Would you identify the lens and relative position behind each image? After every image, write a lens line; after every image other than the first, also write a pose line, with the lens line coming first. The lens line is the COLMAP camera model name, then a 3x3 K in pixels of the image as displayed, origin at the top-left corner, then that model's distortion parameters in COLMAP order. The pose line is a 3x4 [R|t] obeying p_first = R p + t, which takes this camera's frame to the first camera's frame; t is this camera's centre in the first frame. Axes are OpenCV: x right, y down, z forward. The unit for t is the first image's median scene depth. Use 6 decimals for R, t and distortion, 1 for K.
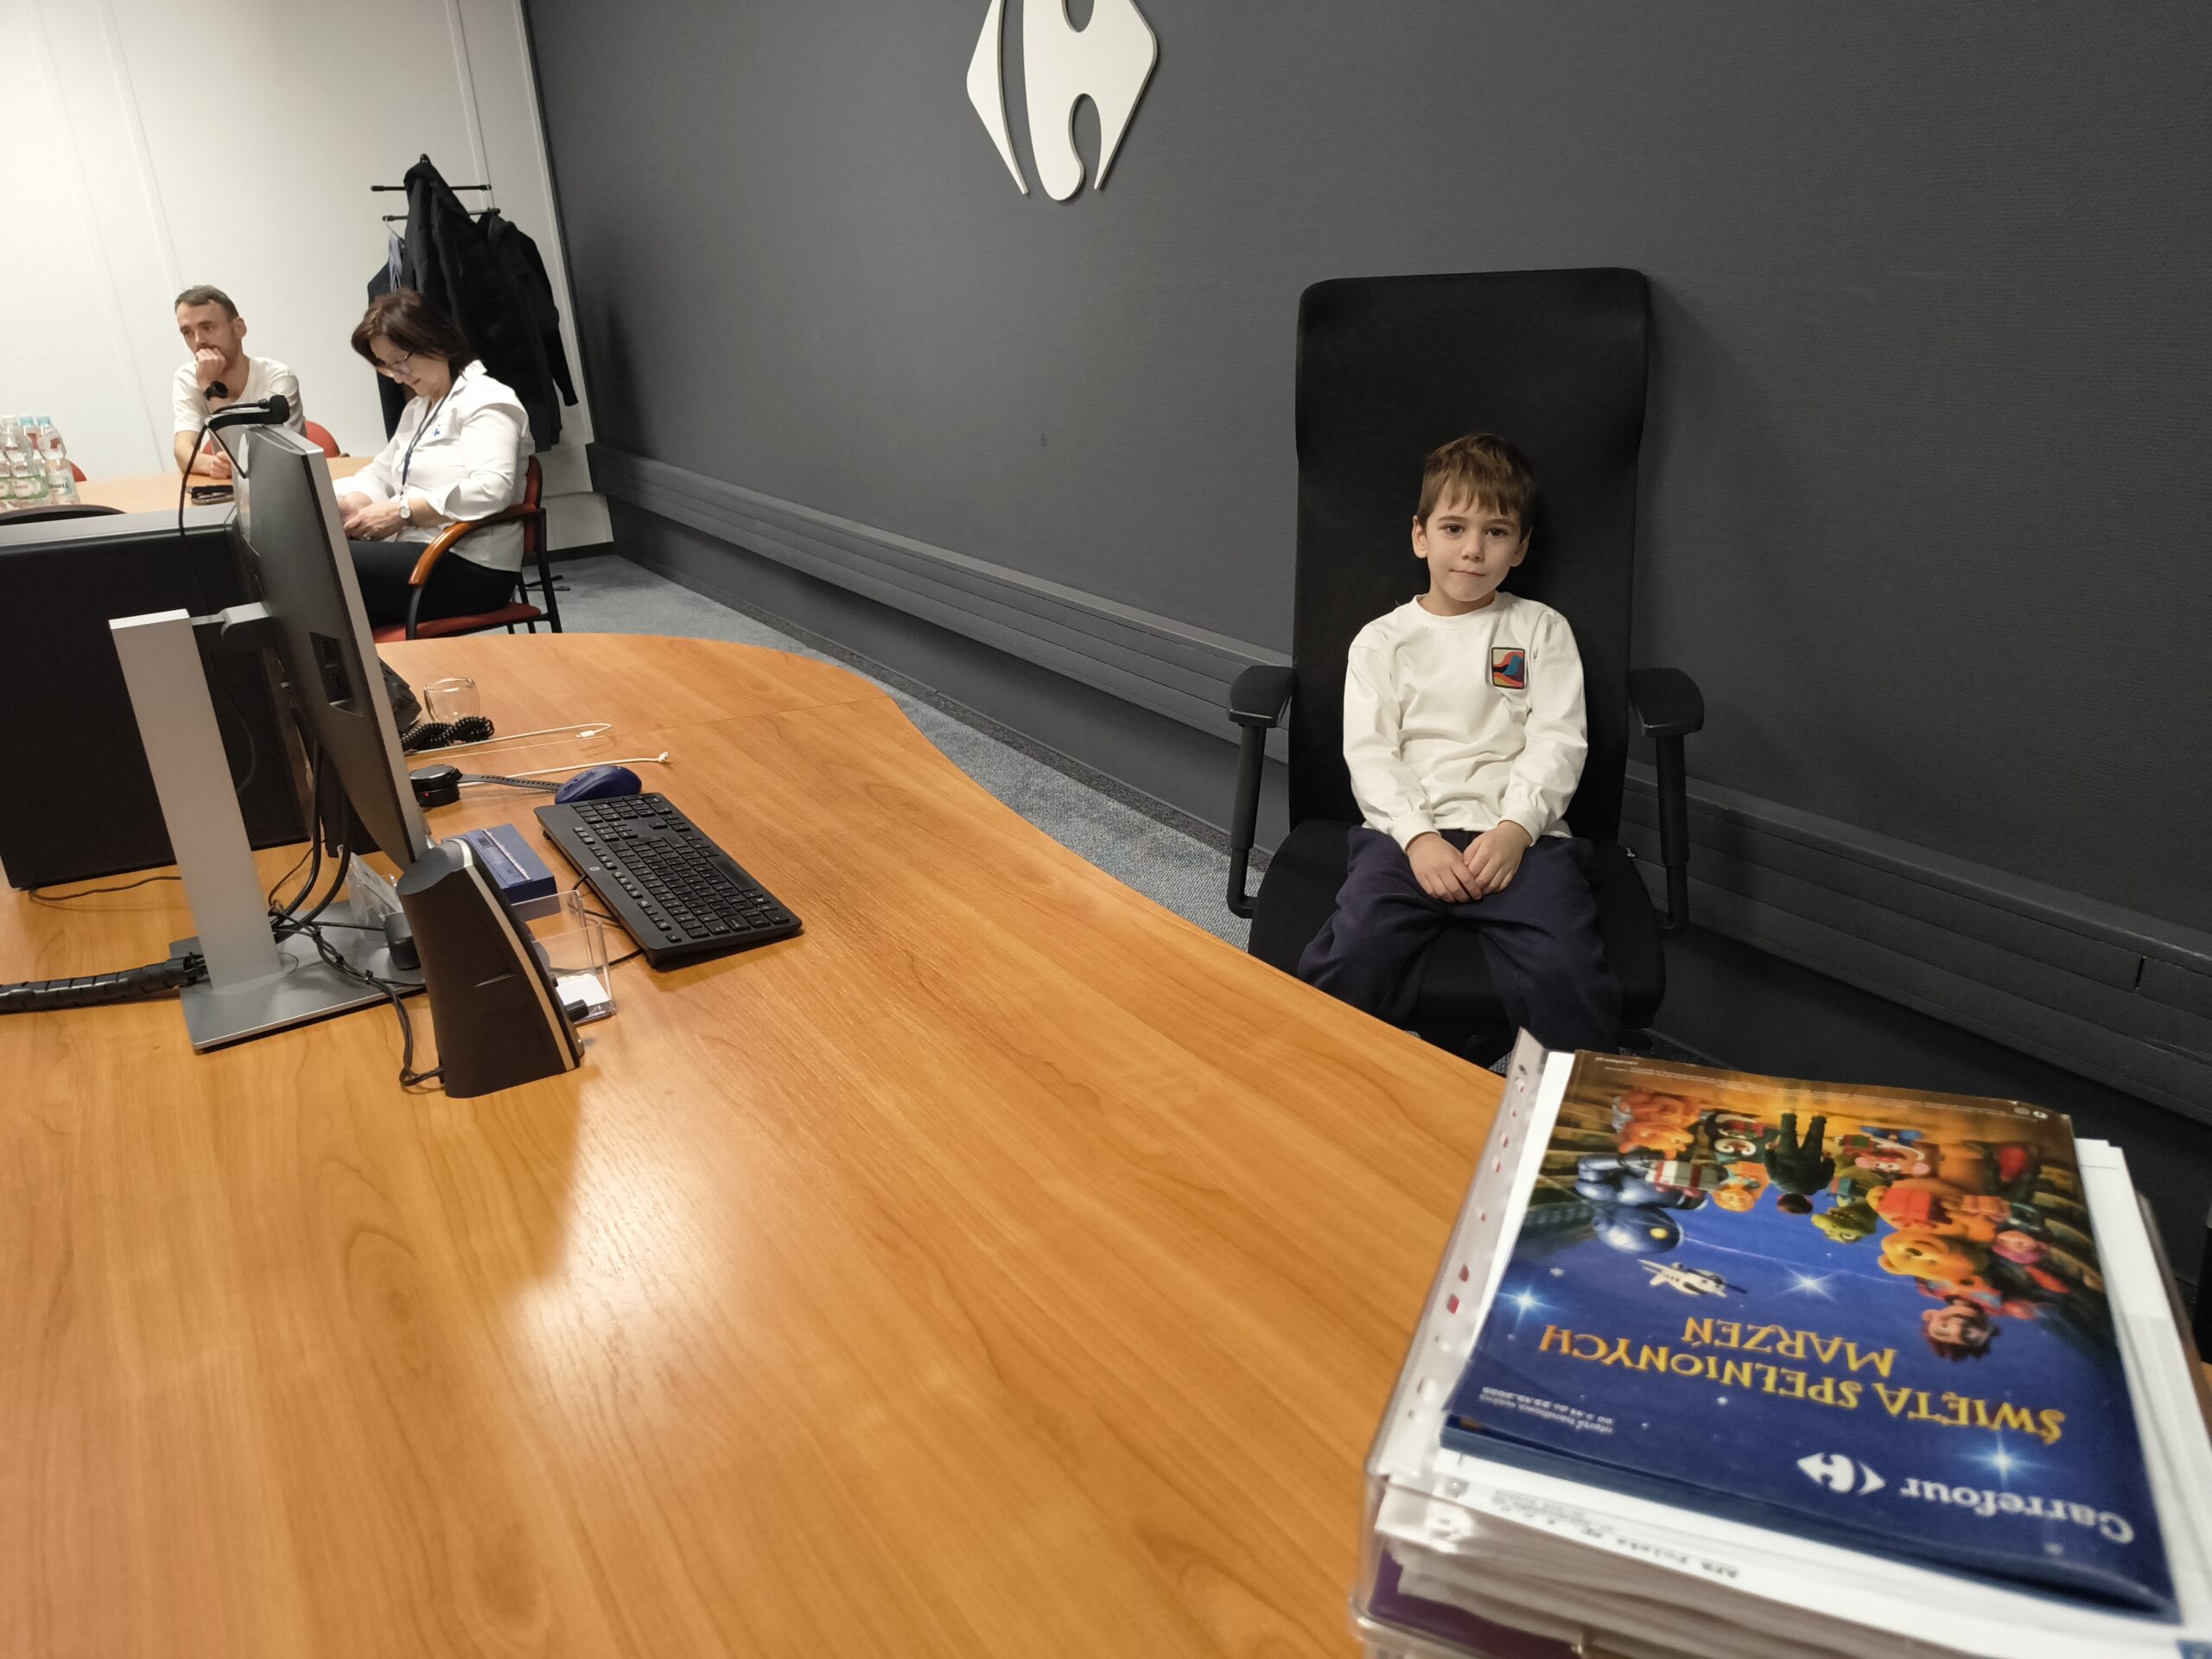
lens RADIAL K [[1546.0, 0, 1076.4], [0, 1546.0, 833.6], [0, 0, 1]] dist [0.051312, -0.063895]
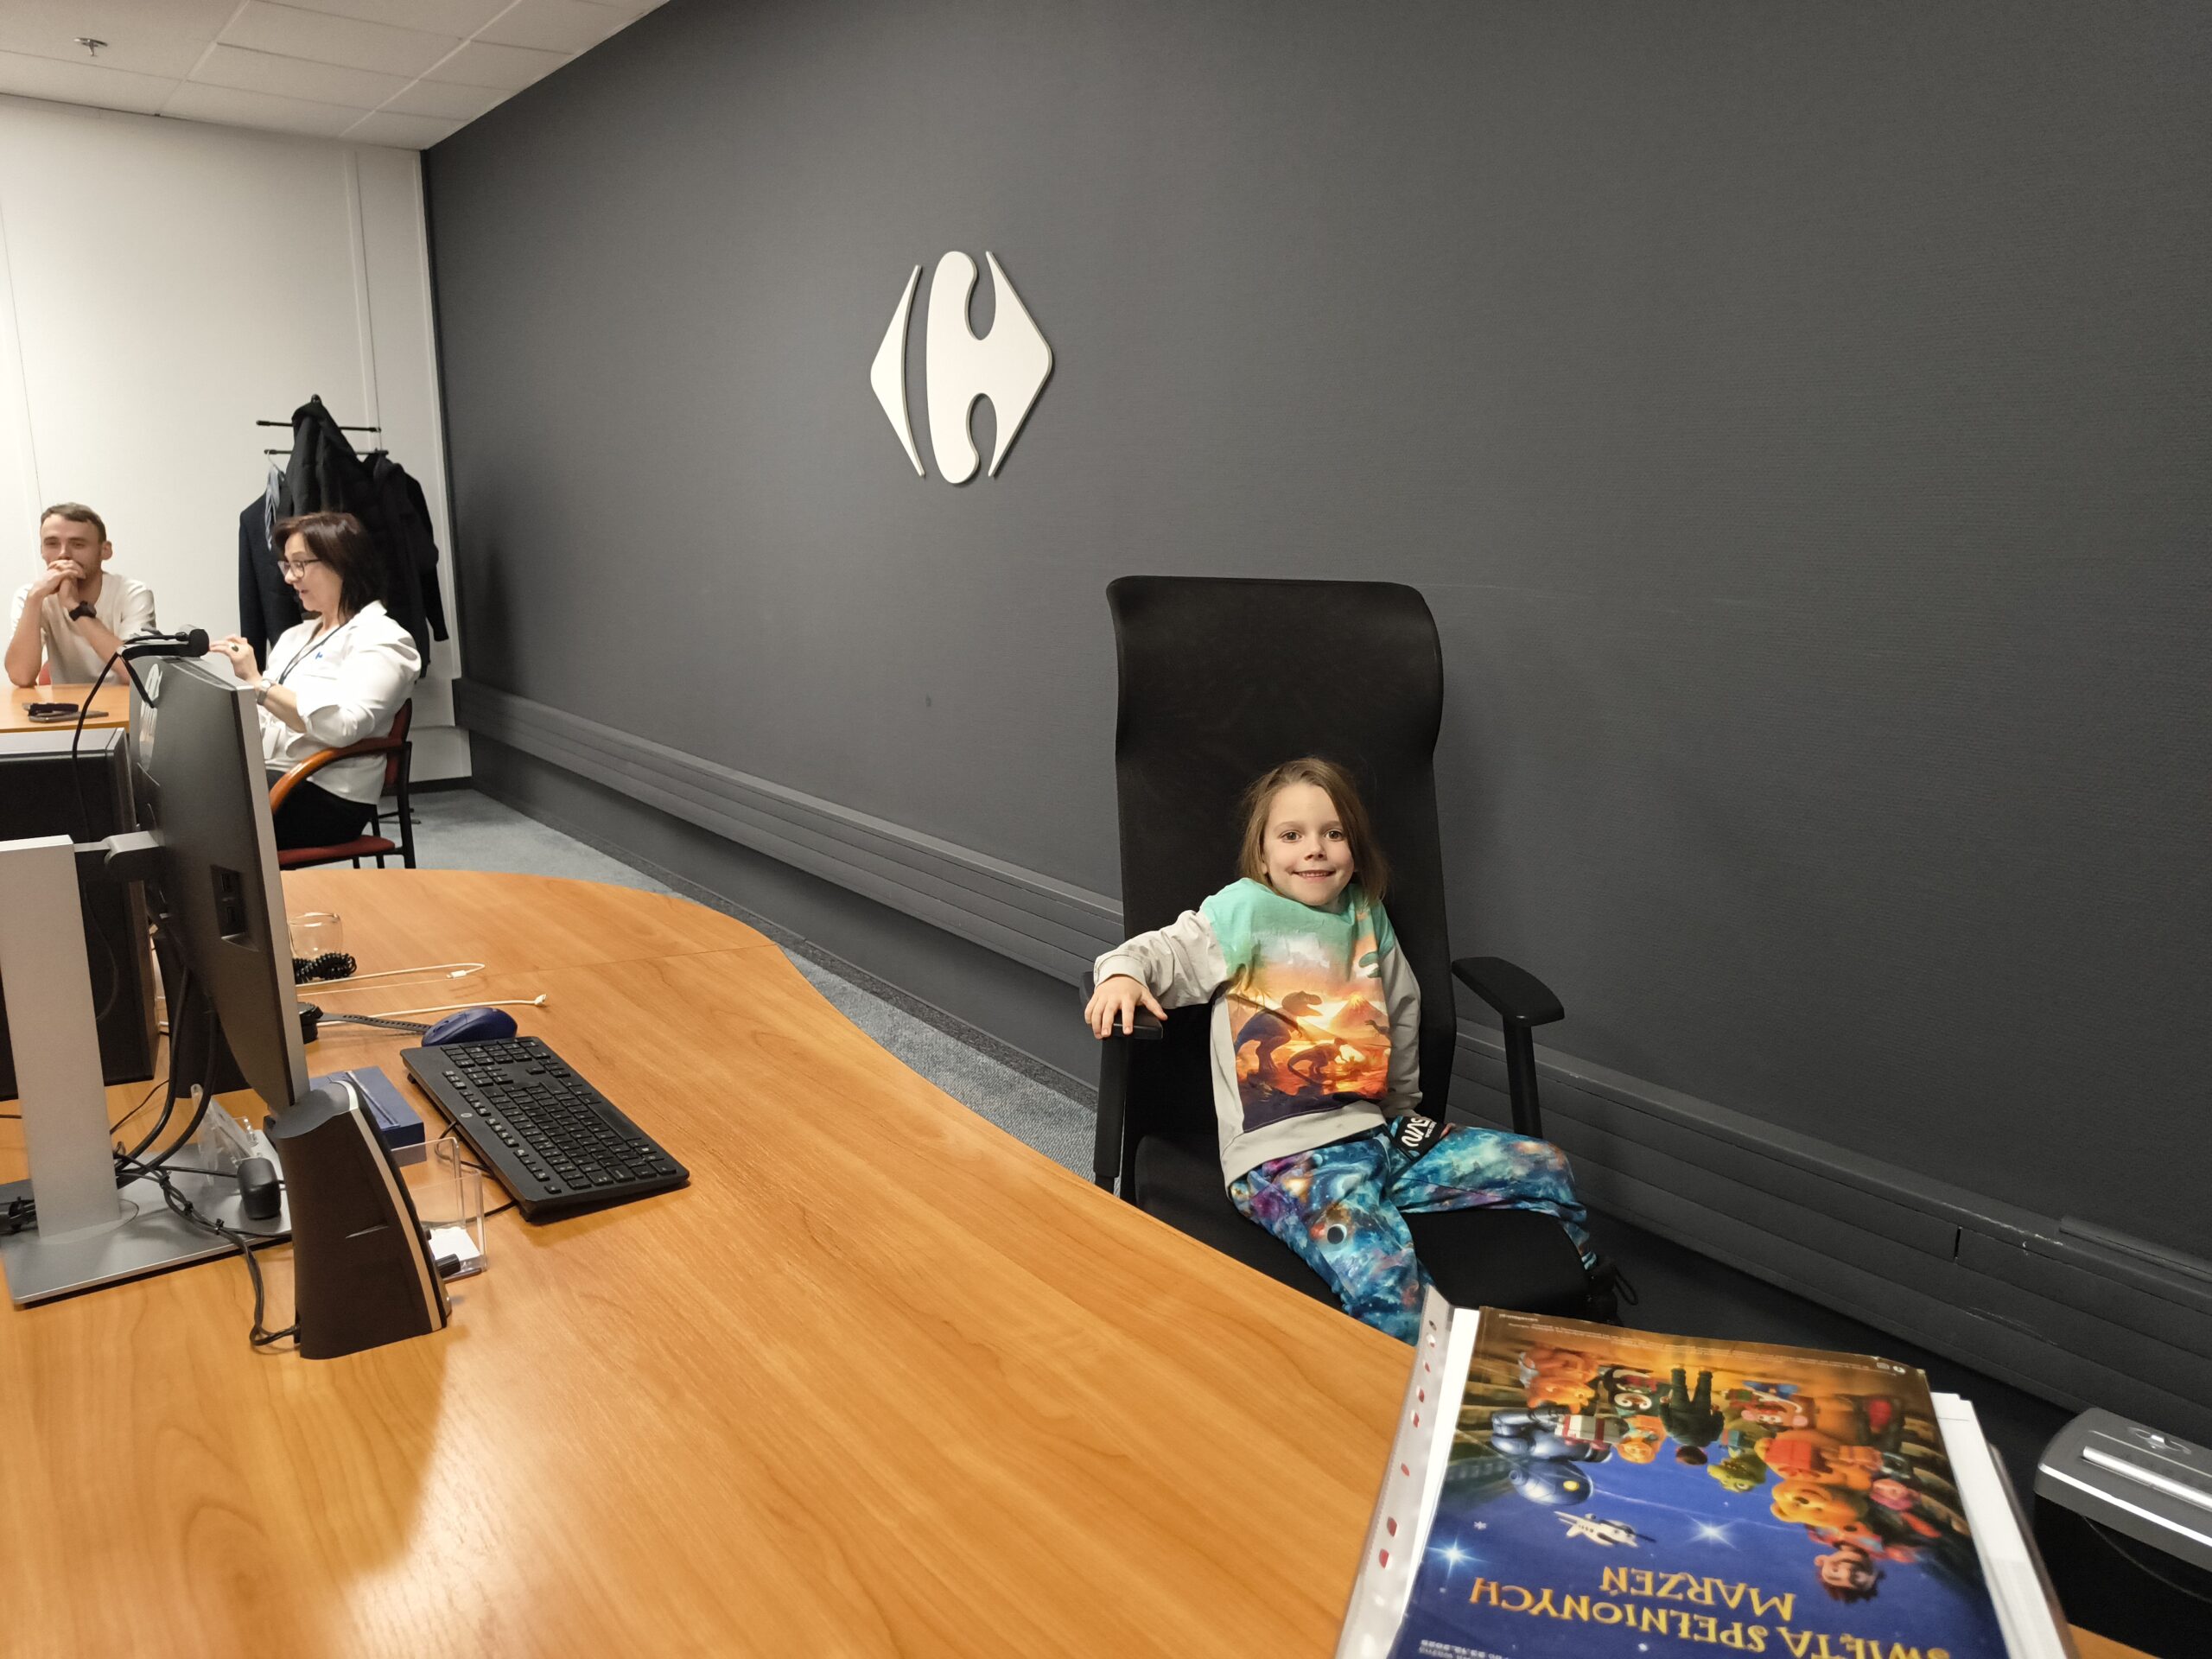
lens RADIAL K [[1547.9, 0, 1115.6], [0, 1547.9, 824.2], [0, 0, 1]] dist [0.067375, -0.098574]
pose [[0.992618, 0.041293, 0.114039, -0.040649], [-0.021430, 0.985178, -0.170193, 0.001945], [-0.119376, 0.166493, 0.978790, -0.040932]]
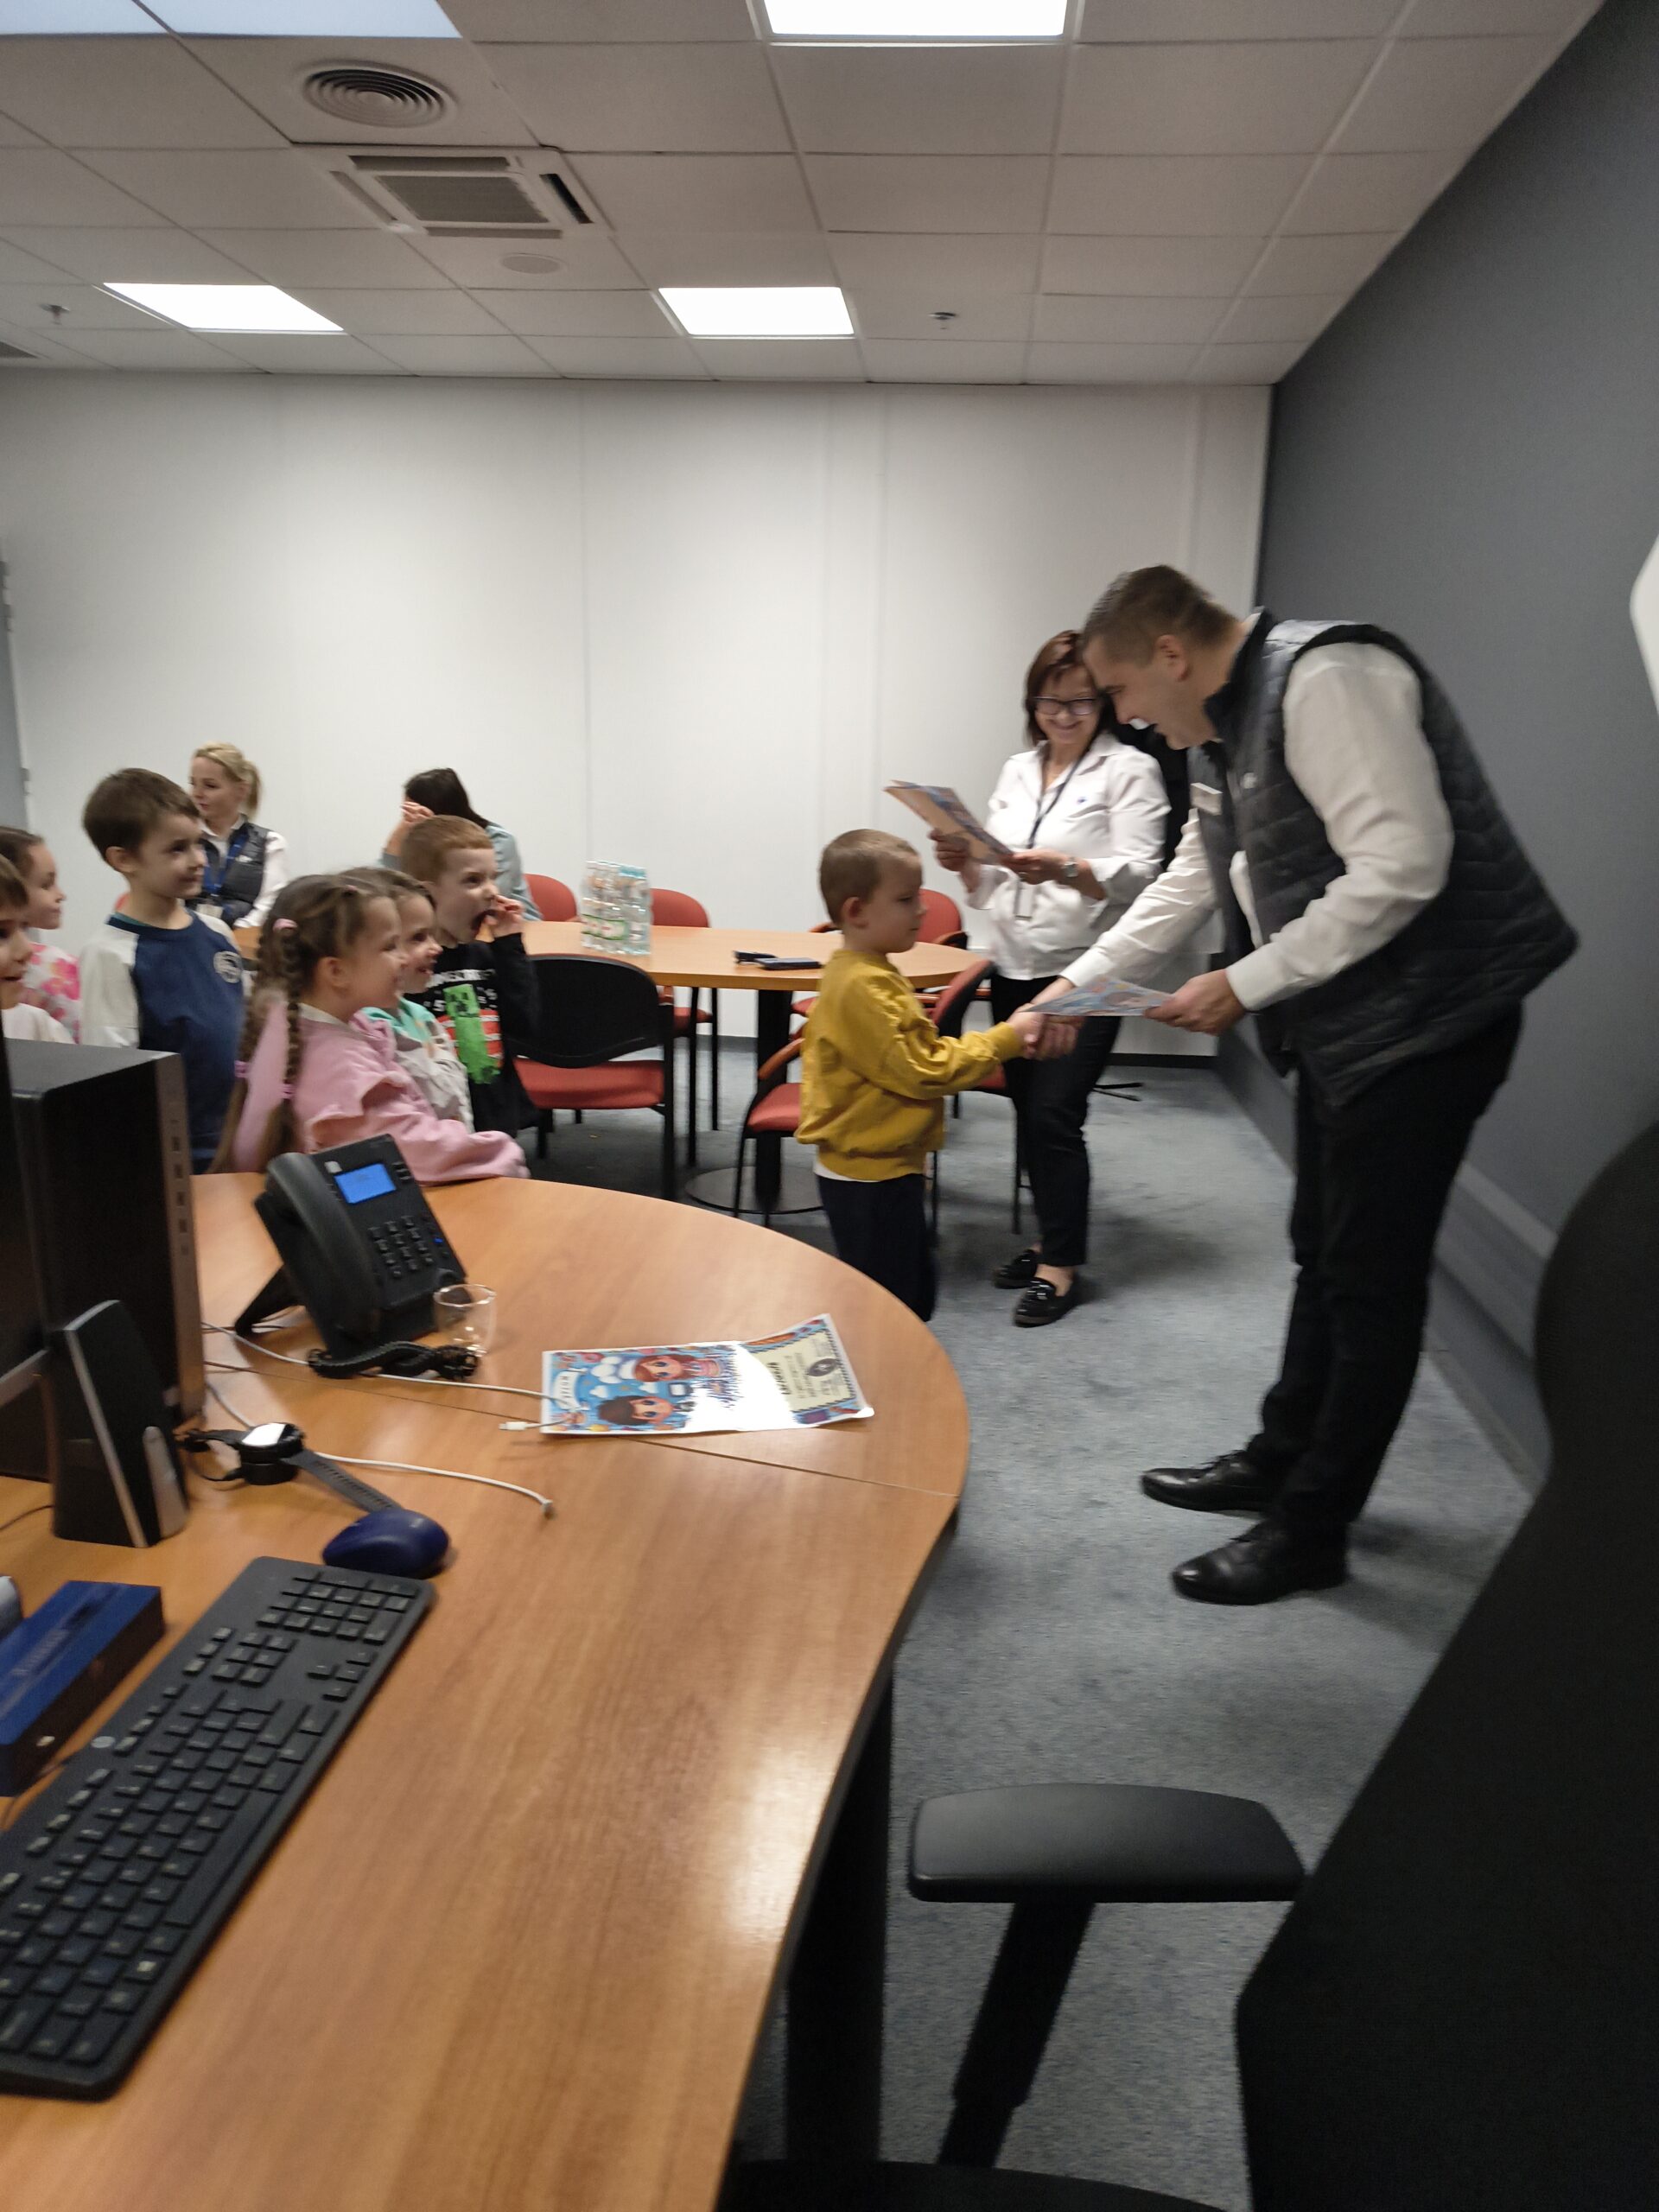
lens RADIAL K [[1546.0, 0, 814.8], [0, 1546.0, 1100.1], [0, 0, 1]] dist [0.051312, -0.063895]
pose [[0.789174, 0.213110, -0.576010, 0.321095], [-0.287357, 0.957003, -0.039630, -0.396876], [0.542798, 0.196795, 0.816481, 0.824115]]
